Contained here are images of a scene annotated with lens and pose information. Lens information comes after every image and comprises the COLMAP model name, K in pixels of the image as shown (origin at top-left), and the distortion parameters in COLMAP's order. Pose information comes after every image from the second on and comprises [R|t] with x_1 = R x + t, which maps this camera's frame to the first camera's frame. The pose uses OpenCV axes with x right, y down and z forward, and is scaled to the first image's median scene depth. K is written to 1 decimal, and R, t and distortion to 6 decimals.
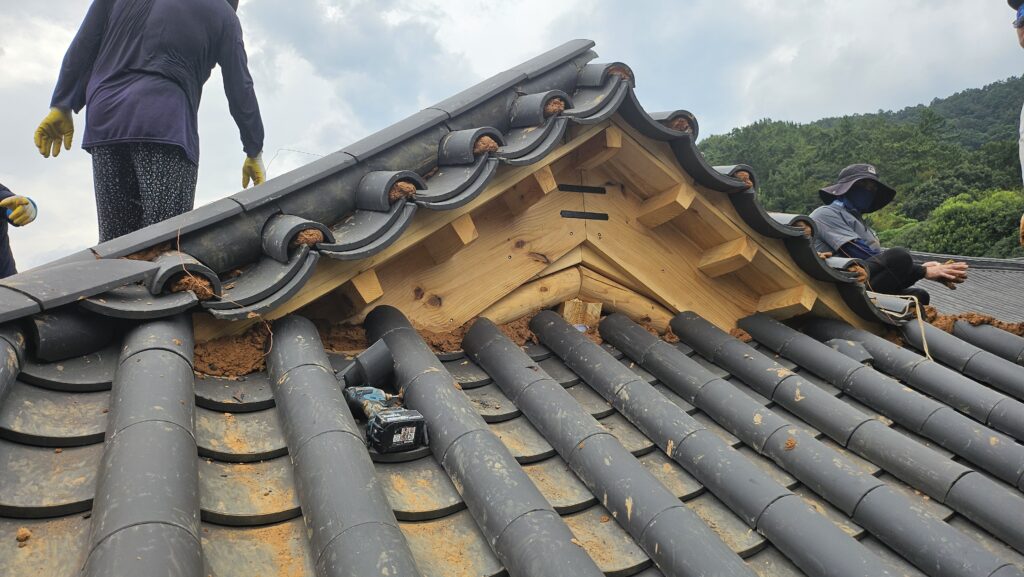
lens RADIAL K [[740.0, 0, 508.9], [0, 740.0, 281.7], [0, 0, 1]] dist [0.068246, -0.072330]
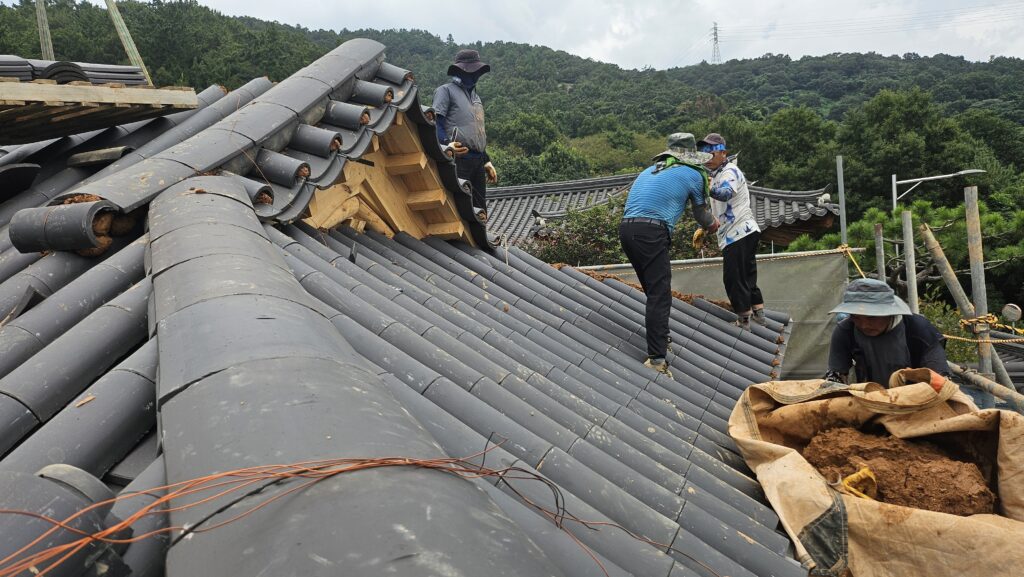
lens RADIAL K [[740.0, 0, 508.9], [0, 740.0, 281.7], [0, 0, 1]] dist [0.068246, -0.072330]
pose [[0.709650, 0.040720, 0.703377, -0.669457], [-0.139735, 0.986631, 0.083864, -0.016381], [-0.690558, -0.157801, 0.705853, -0.267037]]
